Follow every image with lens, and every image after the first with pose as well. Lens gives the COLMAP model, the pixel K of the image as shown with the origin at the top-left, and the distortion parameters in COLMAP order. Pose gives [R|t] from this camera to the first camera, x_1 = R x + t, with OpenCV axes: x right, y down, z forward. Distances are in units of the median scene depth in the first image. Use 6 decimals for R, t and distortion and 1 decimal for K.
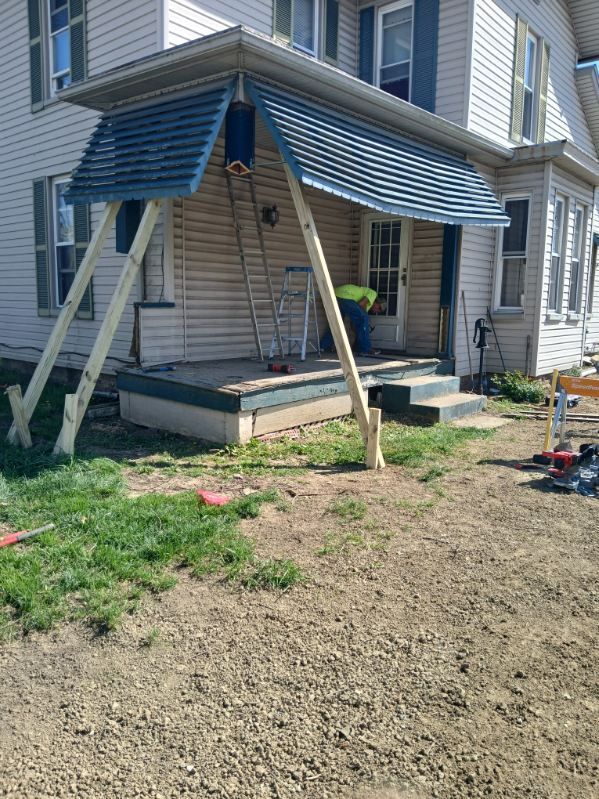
lens RADIAL K [[619.2, 0, 295.4], [0, 619.2, 395.9], [0, 0, 1]] dist [0.028535, -0.070204]
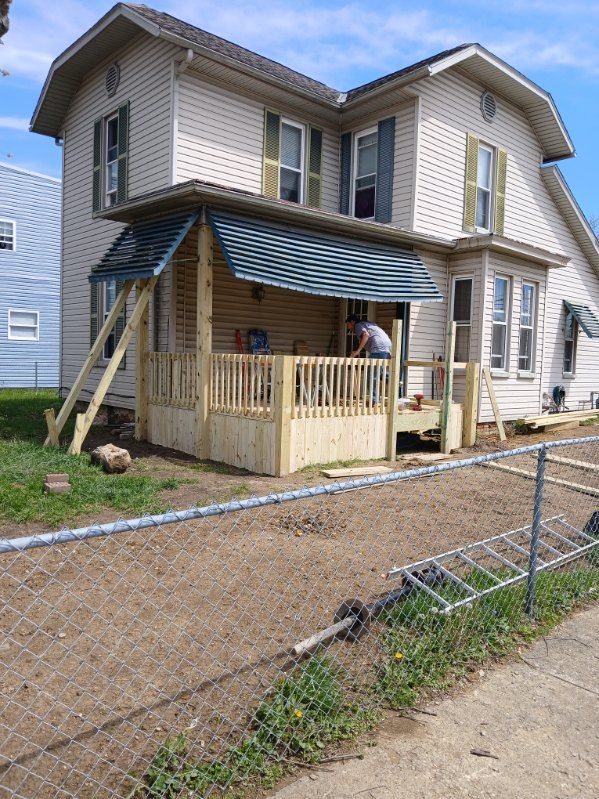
lens RADIAL K [[619.2, 0, 300.7], [0, 619.2, 398.3], [0, 0, 1]] dist [0.028535, -0.070204]
pose [[0.990246, 0.023674, -0.137303, 0.223588], [-0.036486, 0.995132, -0.091554, 0.046957], [0.134467, 0.095670, 0.986289, -0.249908]]
